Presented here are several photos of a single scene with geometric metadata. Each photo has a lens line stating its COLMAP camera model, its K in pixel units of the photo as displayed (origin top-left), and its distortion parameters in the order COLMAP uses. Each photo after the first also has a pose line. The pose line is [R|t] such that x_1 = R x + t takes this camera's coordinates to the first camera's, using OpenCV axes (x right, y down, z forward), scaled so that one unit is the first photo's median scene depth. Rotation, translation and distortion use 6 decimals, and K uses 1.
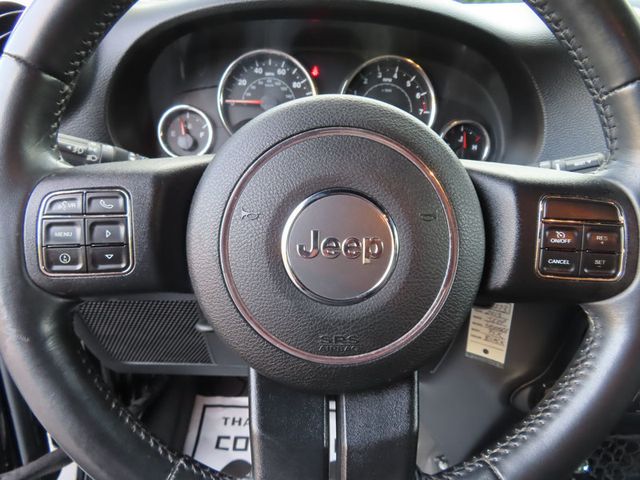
lens RADIAL K [[459.4, 0, 320.0], [0, 459.4, 240.0], [0, 0, 1]] dist [-0.006393, -0.003132]
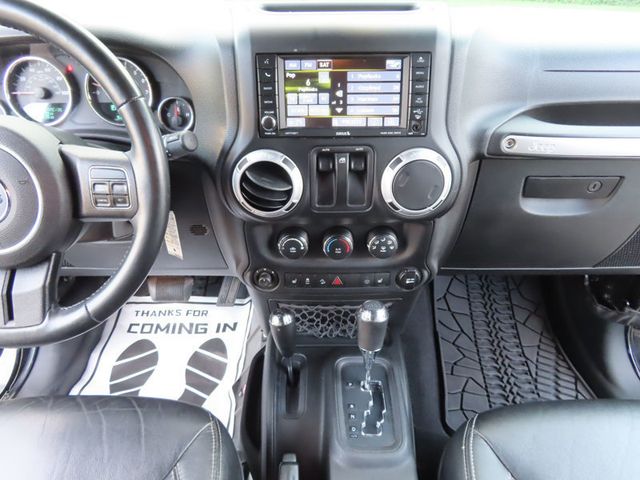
lens RADIAL K [[459.1, 0, 321.2], [0, 459.1, 238.0], [0, 0, 1]] dist [-0.005458, 0.003063]
pose [[0.998164, -0.033248, -0.050620, 1.147454], [0.041508, 0.984218, 0.172023, -0.067288], [0.044102, -0.173809, 0.983791, -0.685152]]
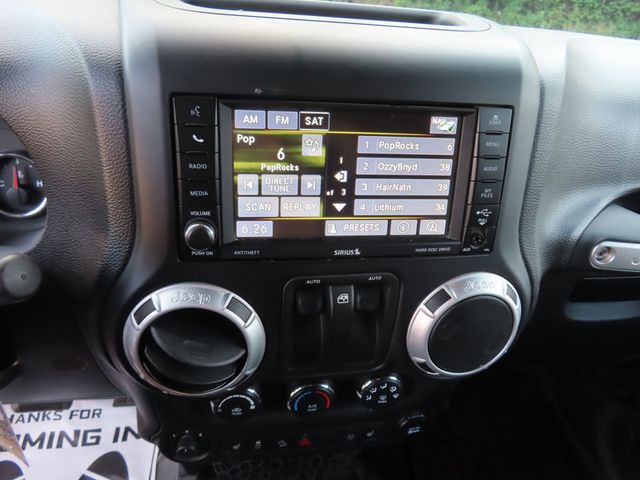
lens RADIAL K [[459.4, 0, 320.0], [0, 459.4, 240.0], [0, 0, 1]] dist [-0.006393, -0.003132]
pose [[0.990622, -0.042070, 0.129996, 0.992364], [0.019319, 0.984987, 0.171545, -0.322919], [-0.135262, -0.167425, 0.976562, 0.191445]]
